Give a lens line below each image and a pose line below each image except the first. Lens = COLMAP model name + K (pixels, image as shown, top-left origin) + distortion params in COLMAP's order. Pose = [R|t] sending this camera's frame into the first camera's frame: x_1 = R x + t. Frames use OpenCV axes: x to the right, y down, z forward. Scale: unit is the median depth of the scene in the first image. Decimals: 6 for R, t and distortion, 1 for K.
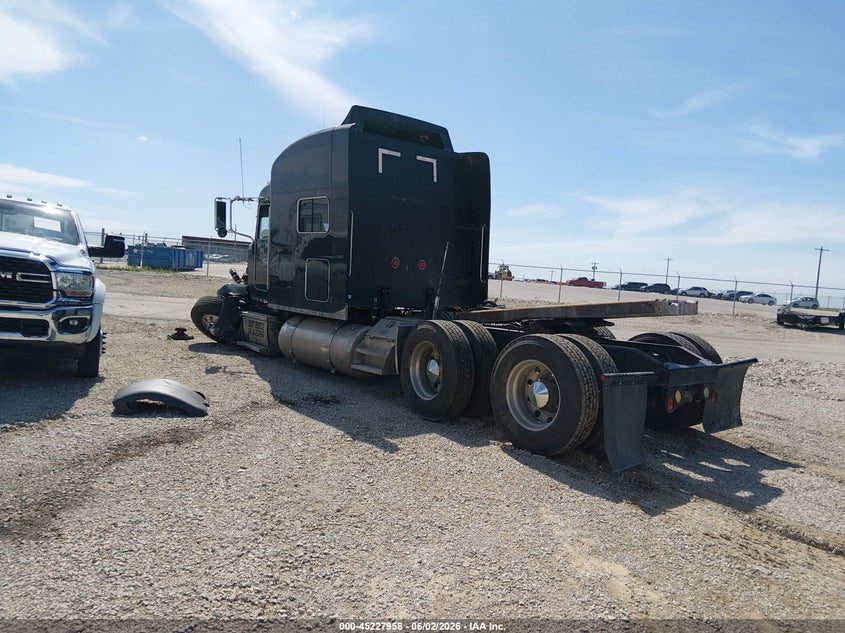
lens RADIAL K [[603.4, 0, 422.5], [0, 603.4, 316.5], [0, 0, 1]] dist [0.101326, -0.136396]
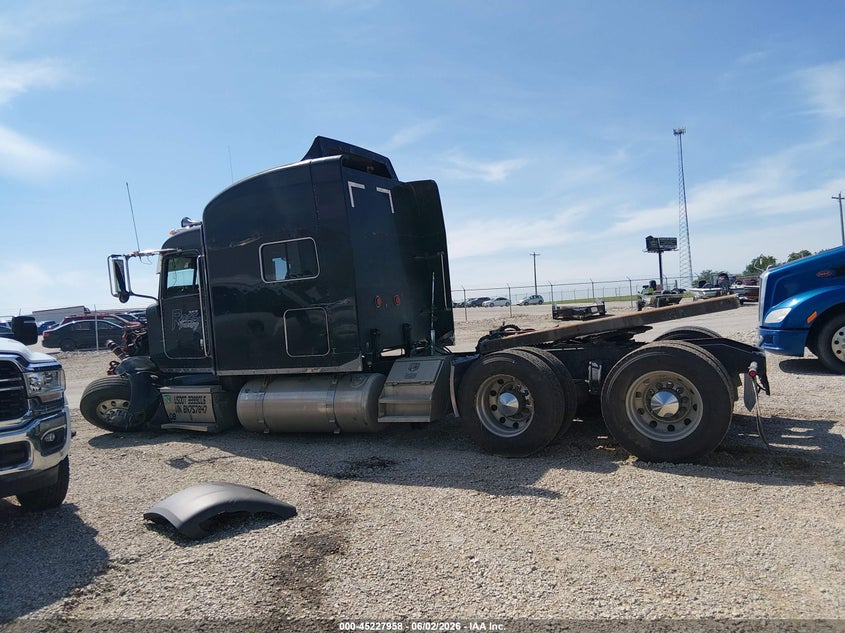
lens RADIAL K [[597.8, 0, 394.1], [0, 597.8, 321.8], [0, 0, 1]] dist [0.096722, -0.131415]
pose [[0.918810, -0.145300, 0.366983, -0.347803], [0.162505, 0.986574, -0.016246, -0.038027], [-0.359695, 0.074564, 0.930086, 0.135430]]
